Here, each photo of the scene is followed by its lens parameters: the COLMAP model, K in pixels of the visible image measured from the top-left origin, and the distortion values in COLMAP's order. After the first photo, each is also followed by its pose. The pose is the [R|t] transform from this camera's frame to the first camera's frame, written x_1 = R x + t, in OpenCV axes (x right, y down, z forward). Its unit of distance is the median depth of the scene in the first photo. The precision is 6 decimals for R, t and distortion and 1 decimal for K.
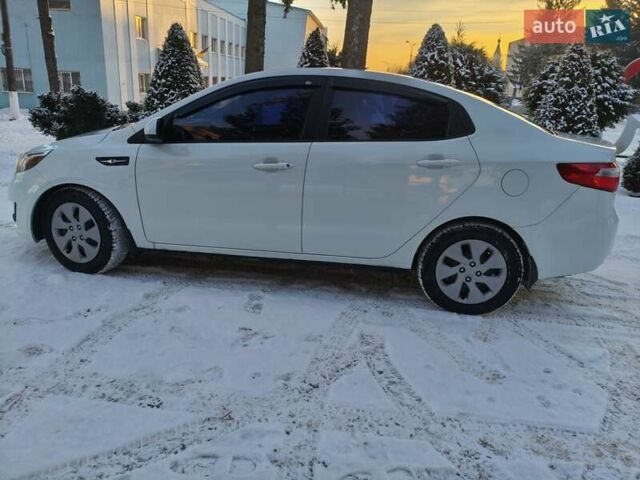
lens RADIAL K [[490.6, 0, 320.0], [0, 490.6, 240.0], [0, 0, 1]] dist [0.052766, -0.092745]
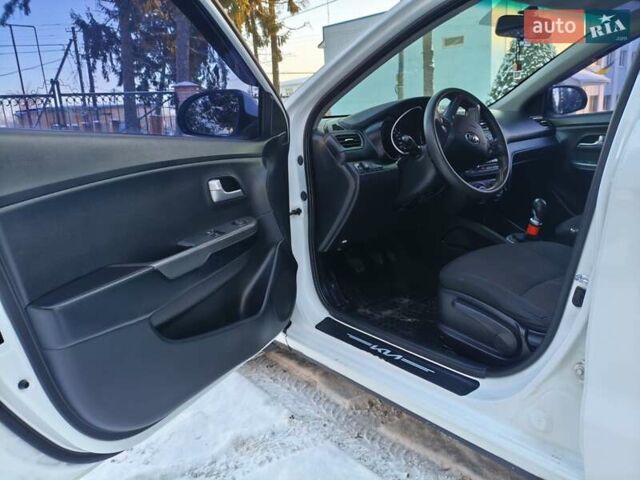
lens RADIAL K [[490.6, 0, 320.0], [0, 490.6, 240.0], [0, 0, 1]] dist [0.052766, -0.092745]
pose [[0.728942, 0.086398, -0.679102, 0.021163], [-0.129573, 0.991485, -0.012941, -0.034136], [0.672201, 0.097427, 0.733930, 0.250653]]
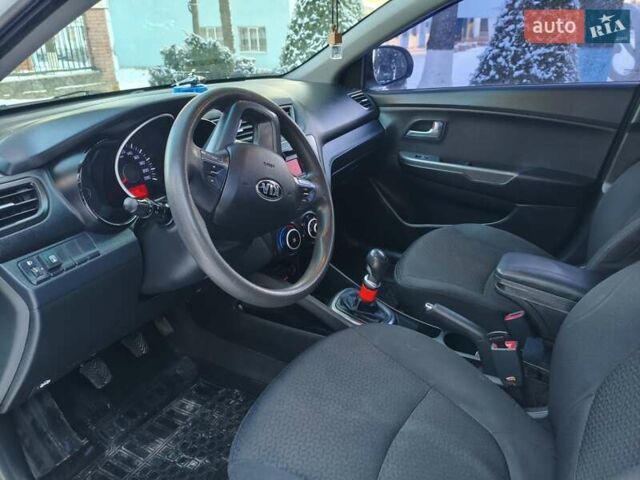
lens RADIAL K [[490.6, 0, 320.0], [0, 490.6, 240.0], [0, 0, 1]] dist [0.052766, -0.092745]
pose [[0.929811, 0.087459, -0.357495, -0.024331], [-0.055238, 0.993514, 0.099391, -0.085357], [0.363869, -0.072668, 0.928611, 0.340597]]
